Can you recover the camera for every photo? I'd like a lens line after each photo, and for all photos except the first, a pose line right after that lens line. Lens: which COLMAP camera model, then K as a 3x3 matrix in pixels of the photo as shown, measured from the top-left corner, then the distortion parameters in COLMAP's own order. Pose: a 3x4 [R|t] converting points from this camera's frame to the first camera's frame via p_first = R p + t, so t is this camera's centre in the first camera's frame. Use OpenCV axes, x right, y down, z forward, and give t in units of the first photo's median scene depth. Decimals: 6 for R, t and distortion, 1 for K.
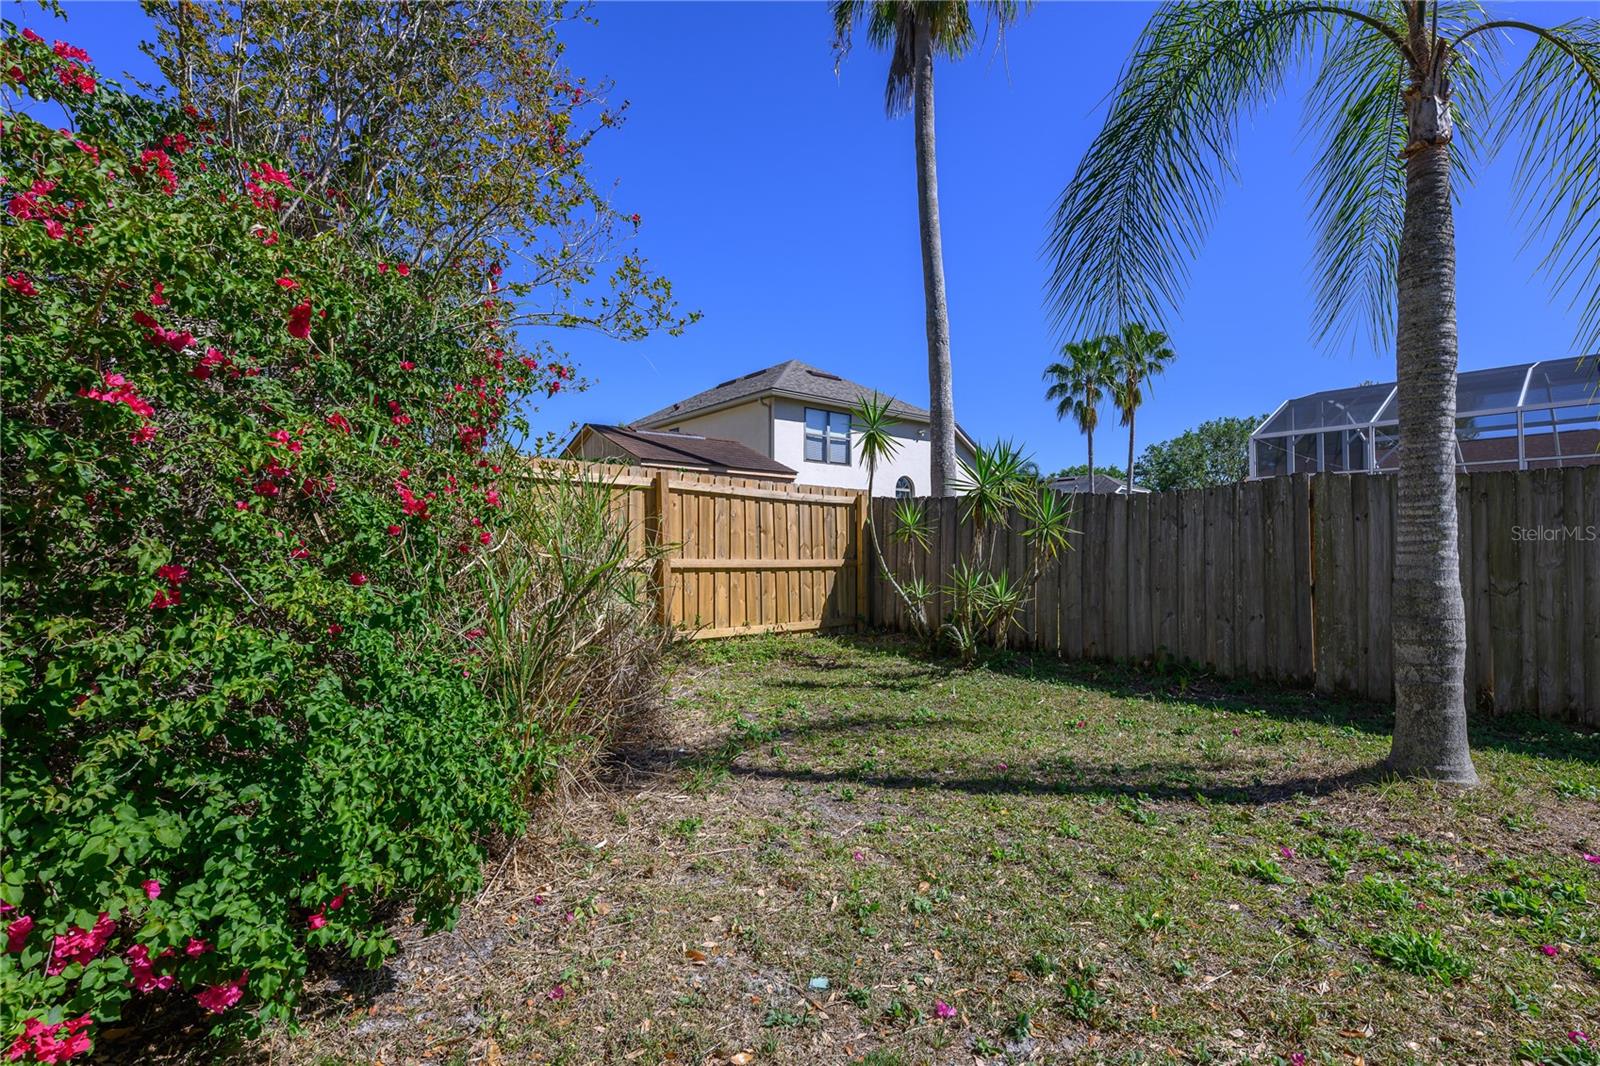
lens RADIAL K [[746.7, 0, 800.0], [0, 746.7, 533.0], [0, 0, 1]] dist [-0.000849, 0.000301]
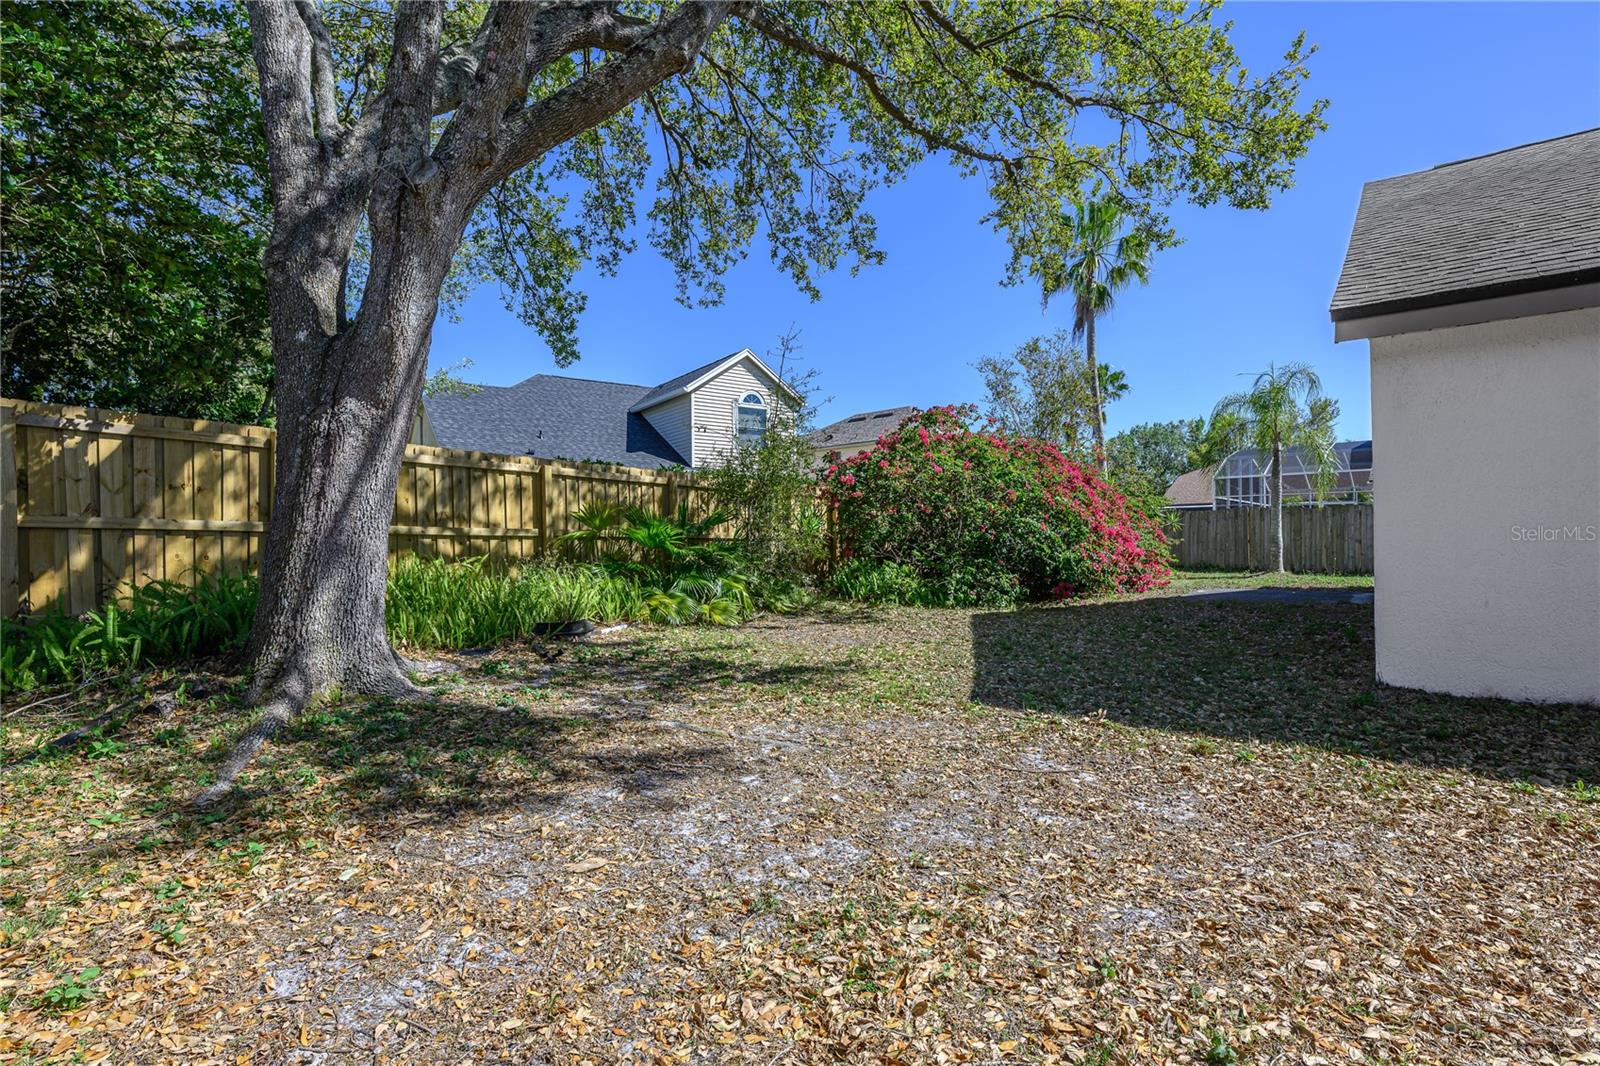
lens RADIAL K [[793.9, 0, 800.0], [0, 793.9, 533.0], [0, 0, 1]] dist [0.034909, 0.000248]
pose [[0.990976, -0.008786, 0.133748, -1.151485], [0.005694, 0.999708, 0.023481, -0.037108], [-0.133915, -0.022507, 0.990737, -1.478121]]
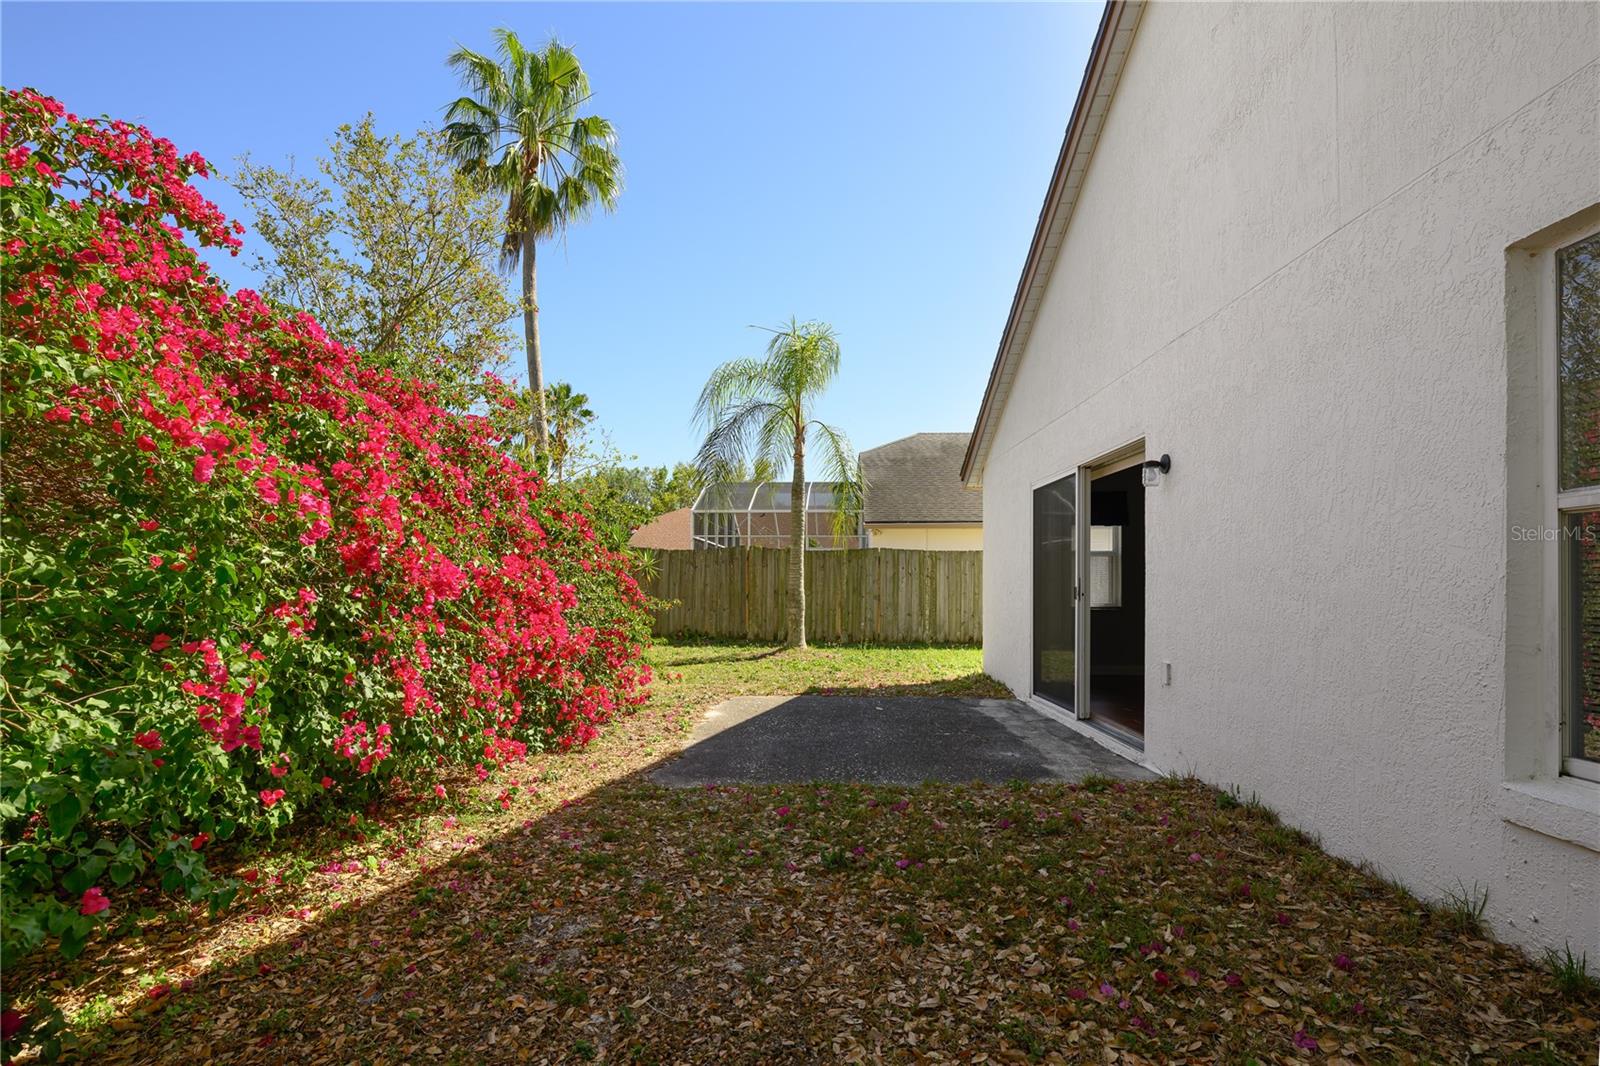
lens RADIAL K [[776.9, 0, 795.6], [0, 776.9, 576.2], [0, 0, 1]] dist [-0.001784, 0.000029]
pose [[0.714413, 0.011070, 0.699636, -0.559137], [-0.026785, 0.999575, 0.011536, -0.011617], [-0.699211, -0.026981, 0.714406, -0.516273]]
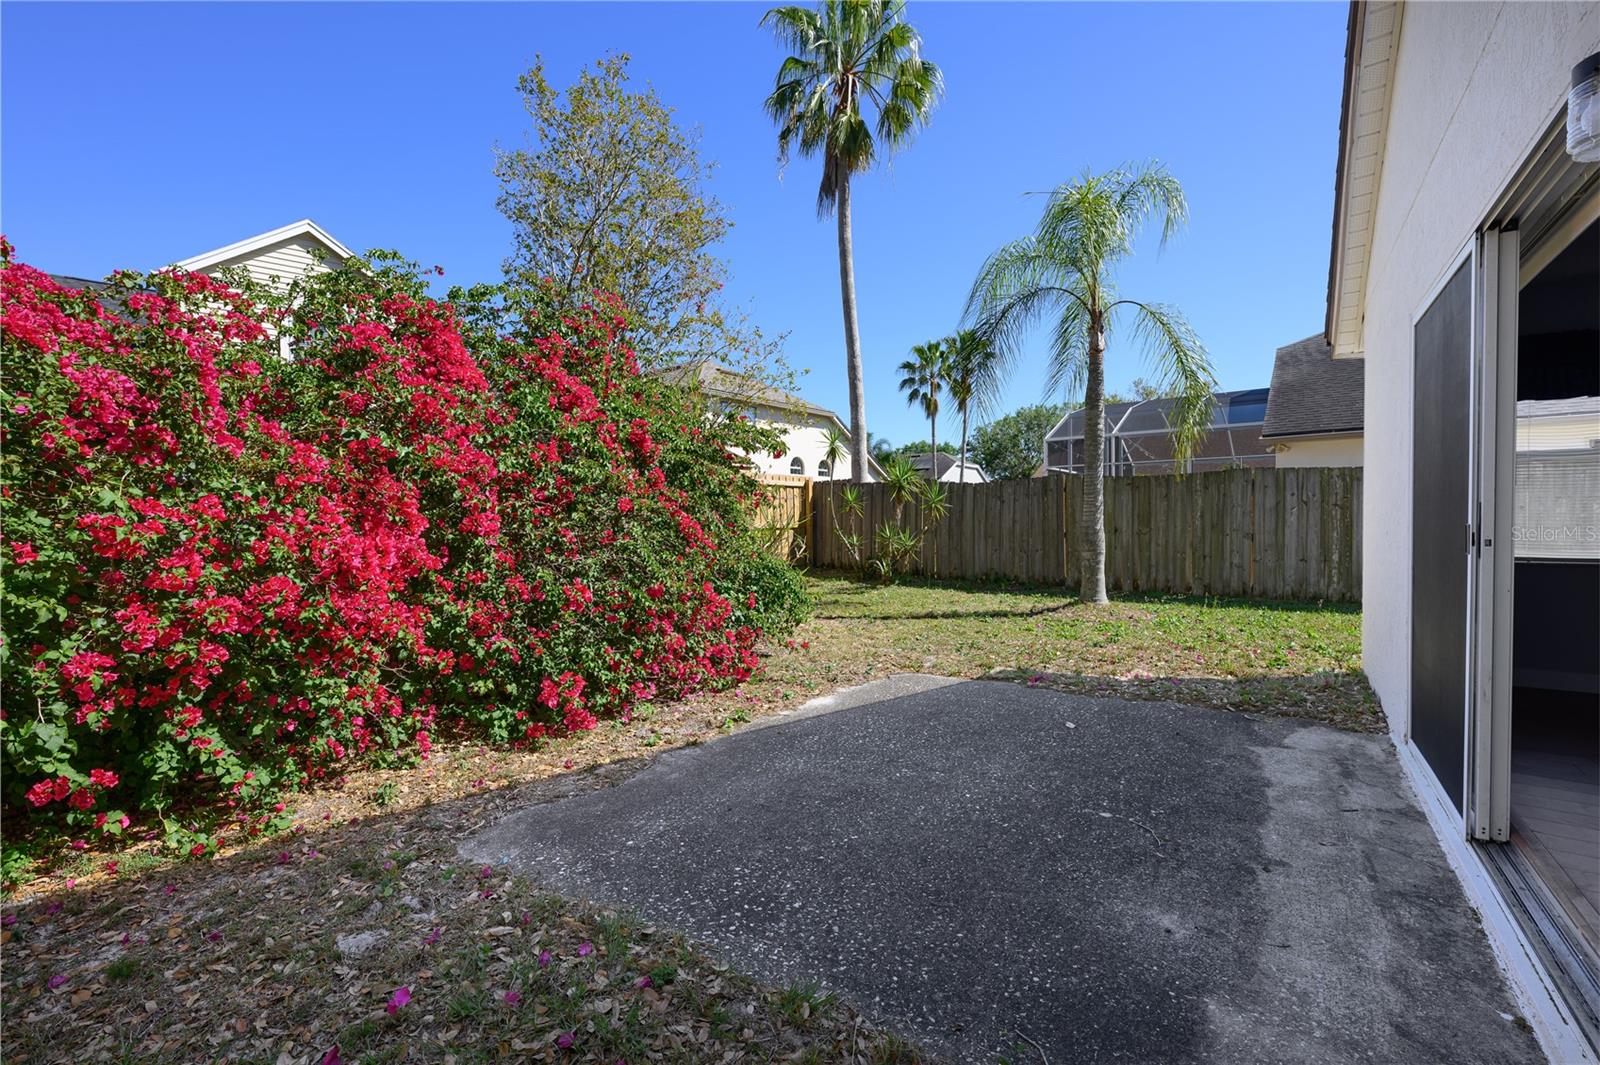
lens RADIAL K [[713.3, 0, 803.2], [0, 713.3, 523.6], [0, 0, 1]] dist [0.022672, 0.000095]
pose [[0.979710, -0.010550, 0.200143, -0.217641], [0.003891, 0.999427, 0.033634, -0.011266], [-0.200383, -0.032173, 0.979189, -0.423024]]
